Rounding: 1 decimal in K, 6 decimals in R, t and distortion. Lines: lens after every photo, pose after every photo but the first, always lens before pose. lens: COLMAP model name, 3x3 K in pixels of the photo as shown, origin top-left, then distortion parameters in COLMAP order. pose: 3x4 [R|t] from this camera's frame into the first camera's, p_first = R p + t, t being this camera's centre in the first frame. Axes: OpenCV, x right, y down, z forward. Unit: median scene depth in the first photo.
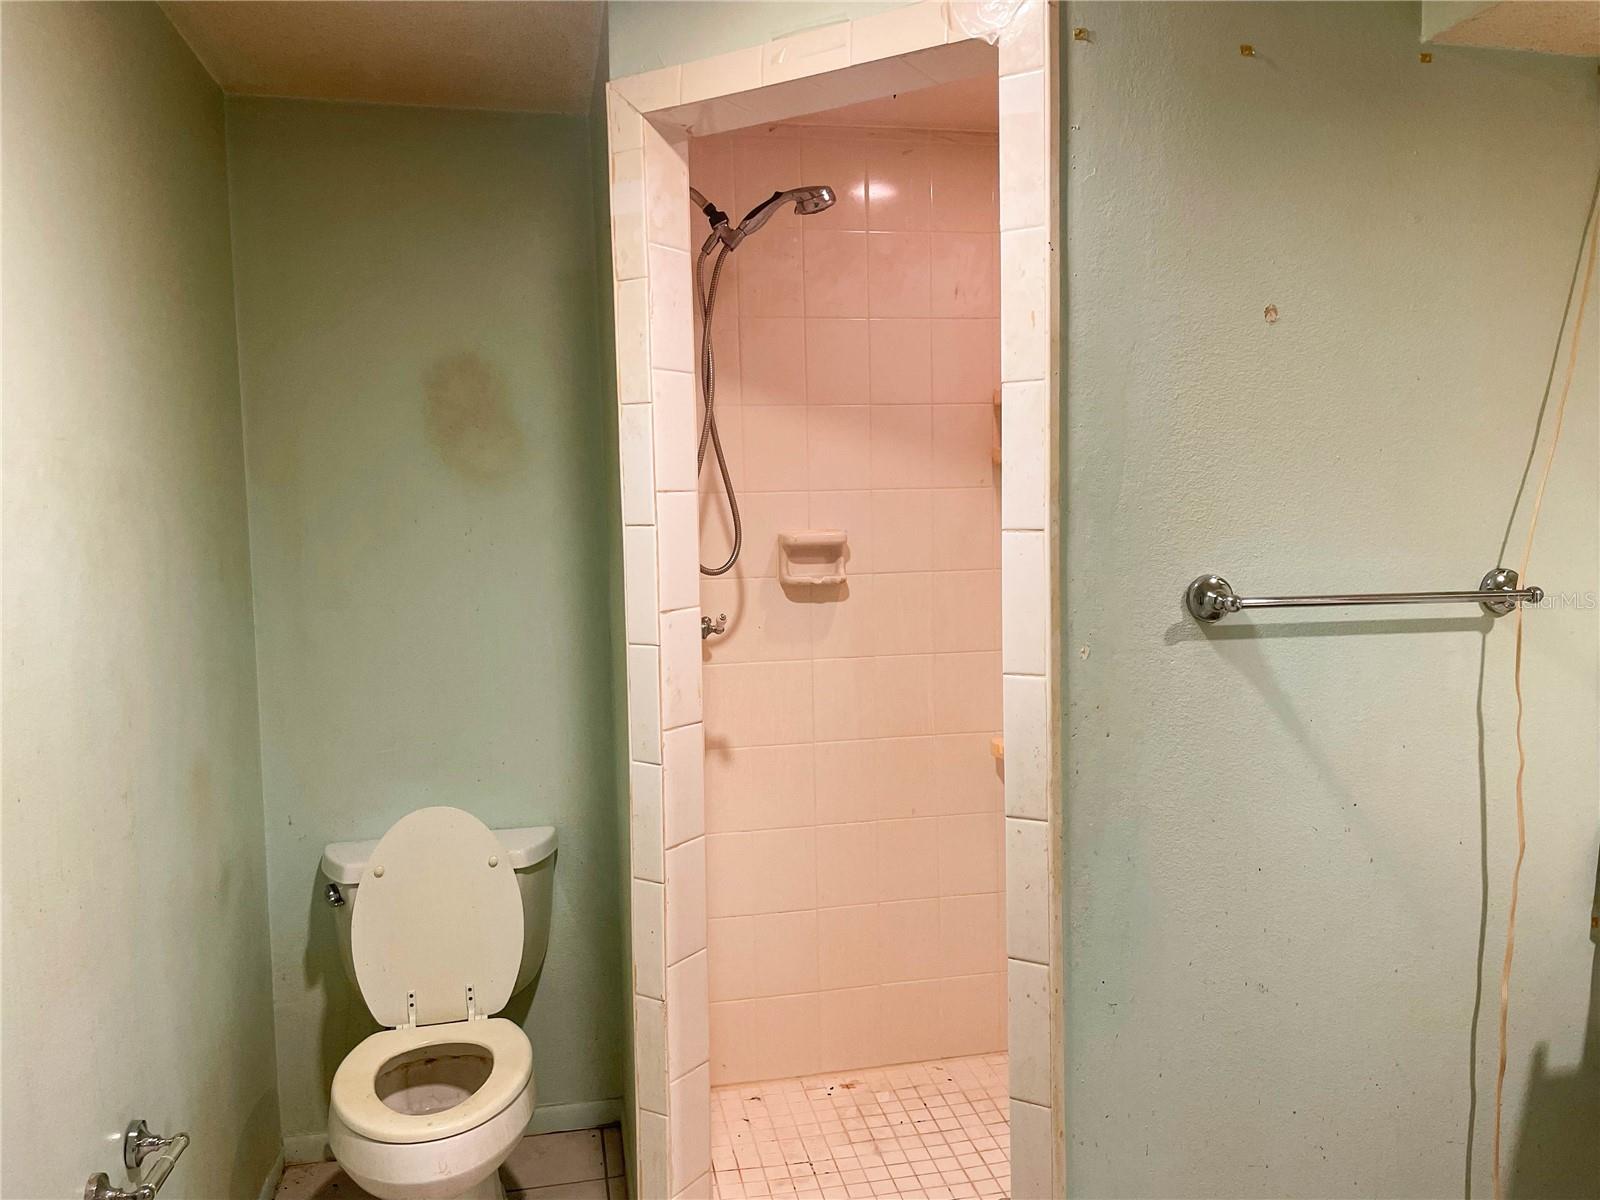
lens RADIAL K [[1216.9, 0, 791.8], [0, 1216.9, 591.4], [0, 0, 1]] dist [0.080995, -0.118941]
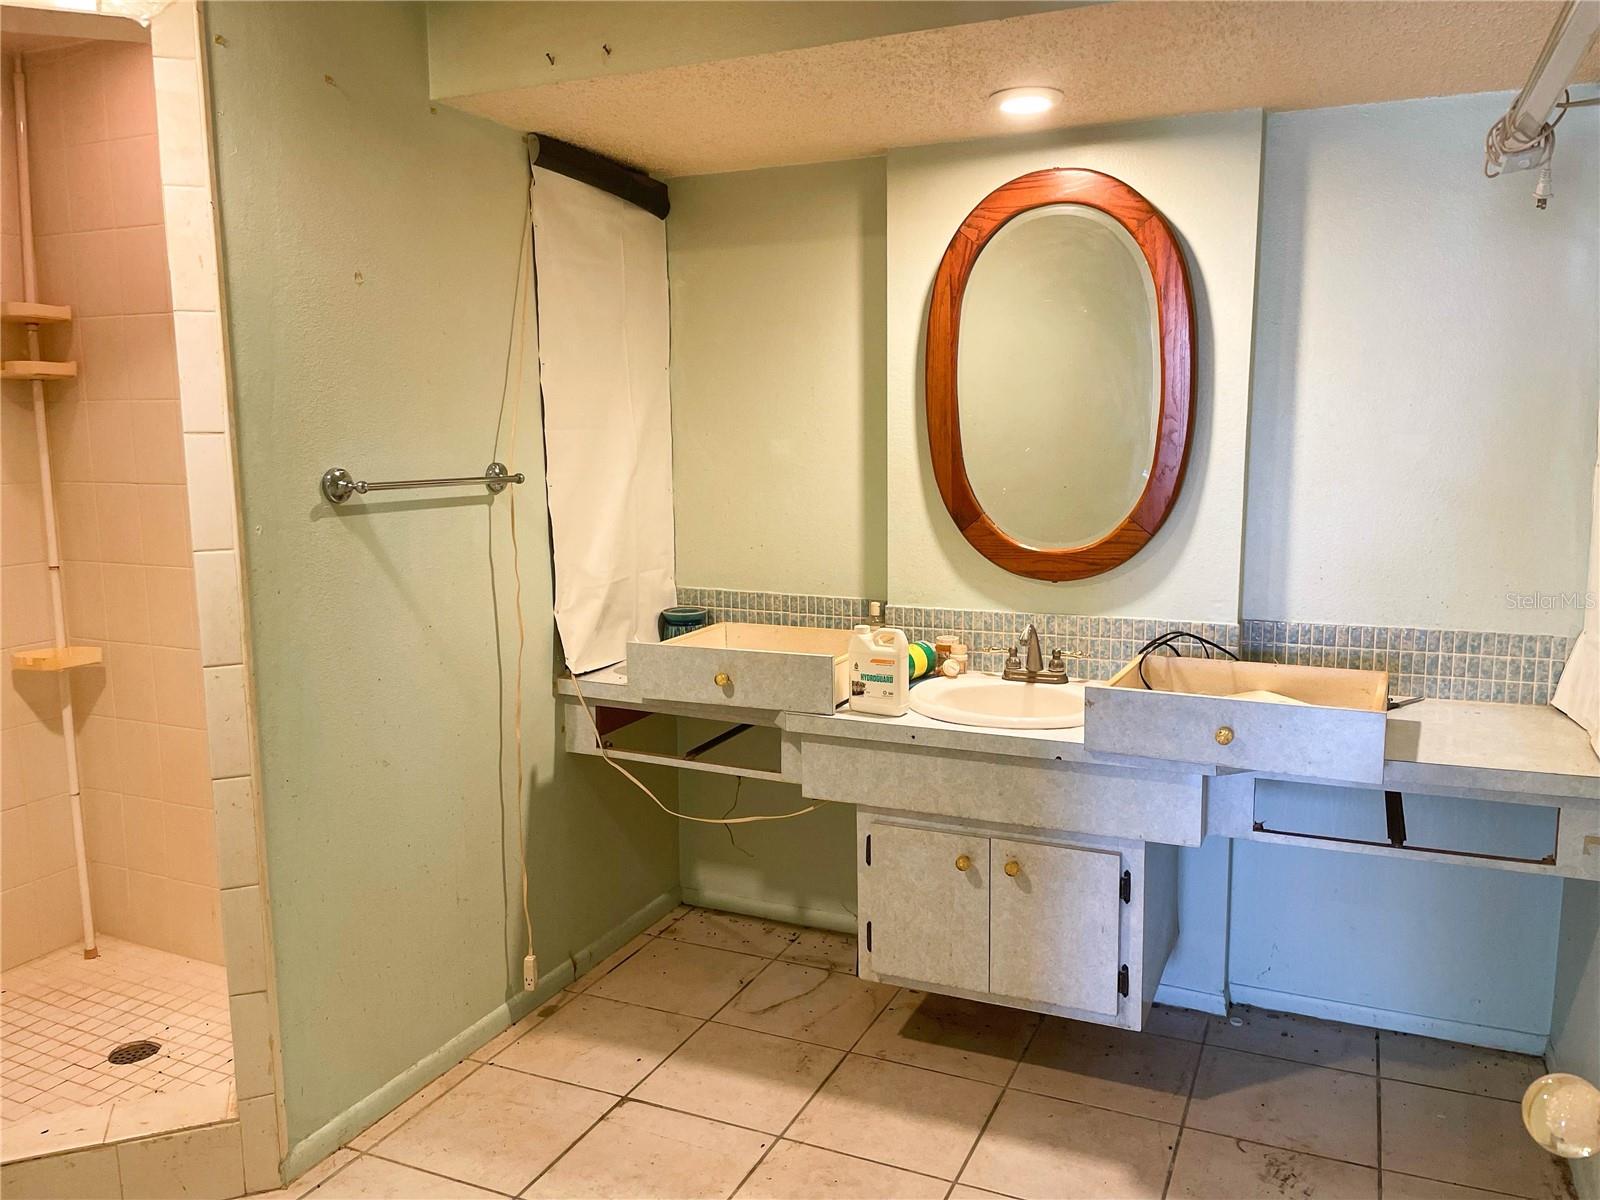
lens RADIAL K [[1216.9, 0, 791.8], [0, 1216.9, 591.4], [0, 0, 1]] dist [0.080995, -0.118941]
pose [[0.599435, -0.097184, 0.794502, -0.450744], [0.058089, 0.995266, 0.077915, 0.045768], [-0.798313, -0.000553, 0.602243, -0.222397]]
